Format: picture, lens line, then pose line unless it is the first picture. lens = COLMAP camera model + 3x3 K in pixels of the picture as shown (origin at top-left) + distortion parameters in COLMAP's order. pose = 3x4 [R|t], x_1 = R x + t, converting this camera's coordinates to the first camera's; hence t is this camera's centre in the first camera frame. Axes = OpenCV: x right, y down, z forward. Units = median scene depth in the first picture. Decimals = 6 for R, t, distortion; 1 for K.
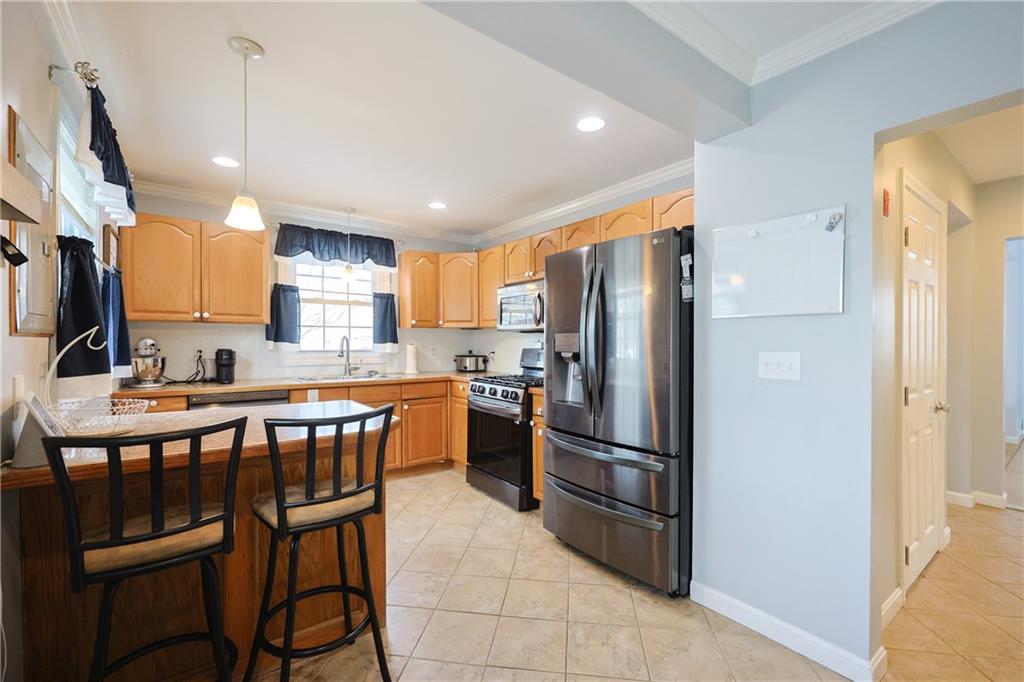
lens RADIAL K [[434.5, 0, 504.9], [0, 434.5, 340.9], [0, 0, 1]] dist [-0.000059, 0.000320]
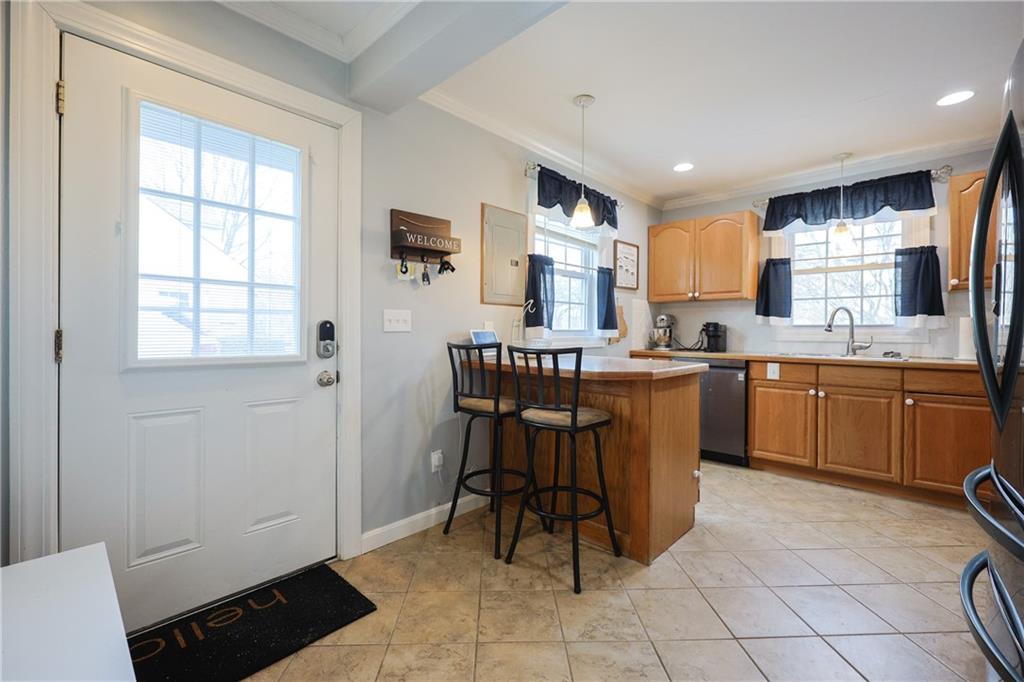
lens RADIAL K [[434.0, 0, 526.8], [0, 434.0, 330.1], [0, 0, 1]] dist [0.000447, -0.000002]
pose [[0.201295, -0.005641, -0.979514, 0.340784], [-0.006310, 0.999955, -0.007055, 0.043424], [0.979510, 0.007601, 0.201250, 0.238309]]
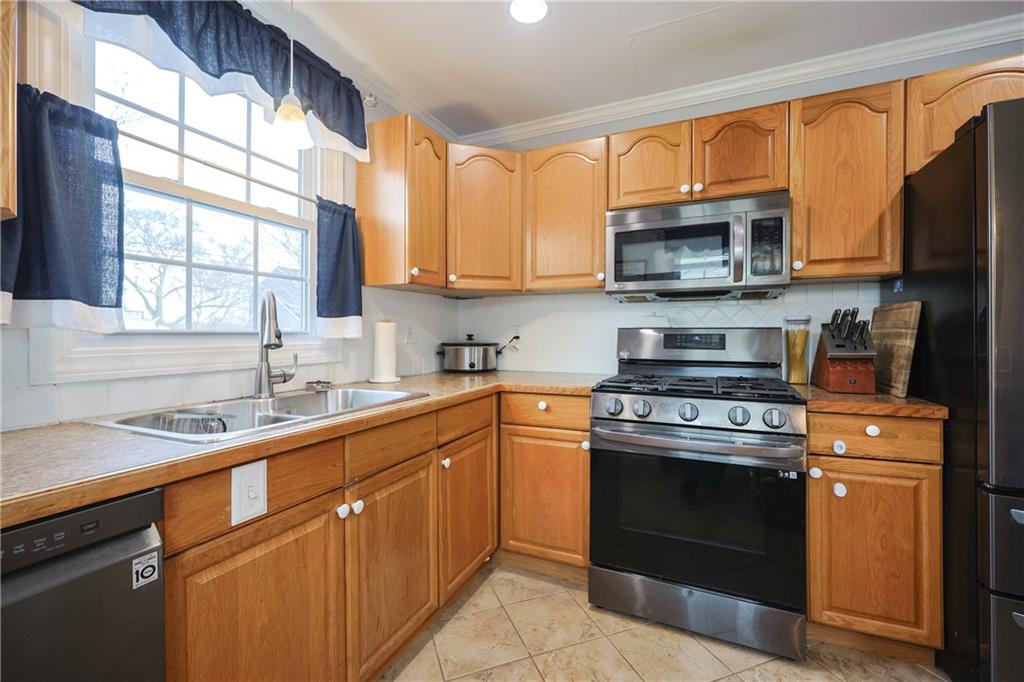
lens RADIAL K [[435.7, 0, 509.5], [0, 435.7, 334.1], [0, 0, 1]] dist [0.001525, -0.000010]
pose [[0.870509, -0.003617, 0.492140, -0.381074], [0.003297, 0.999993, 0.001518, 0.025205], [-0.492142, 0.000301, 0.870515, 0.589715]]
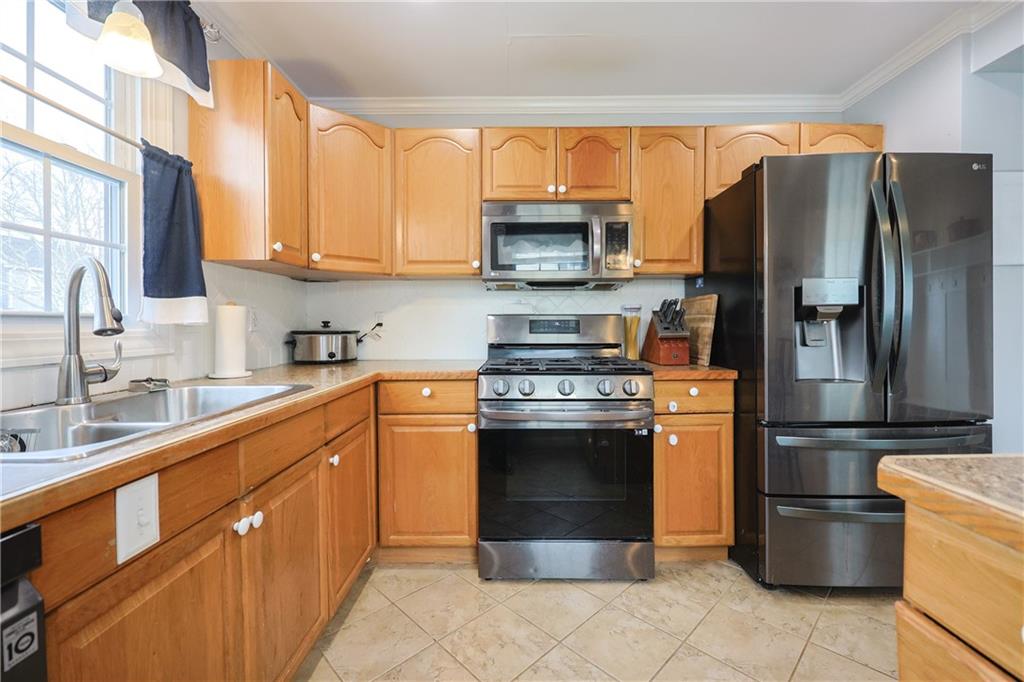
lens RADIAL K [[441.8, 0, 515.2], [0, 441.8, 329.6], [0, 0, 1]] dist [0.000978, -0.000257]
pose [[0.588751, -0.014748, 0.808180, -0.445713], [0.006569, 0.999888, 0.013461, 0.031588], [-0.808288, -0.002617, 0.588782, 0.631959]]
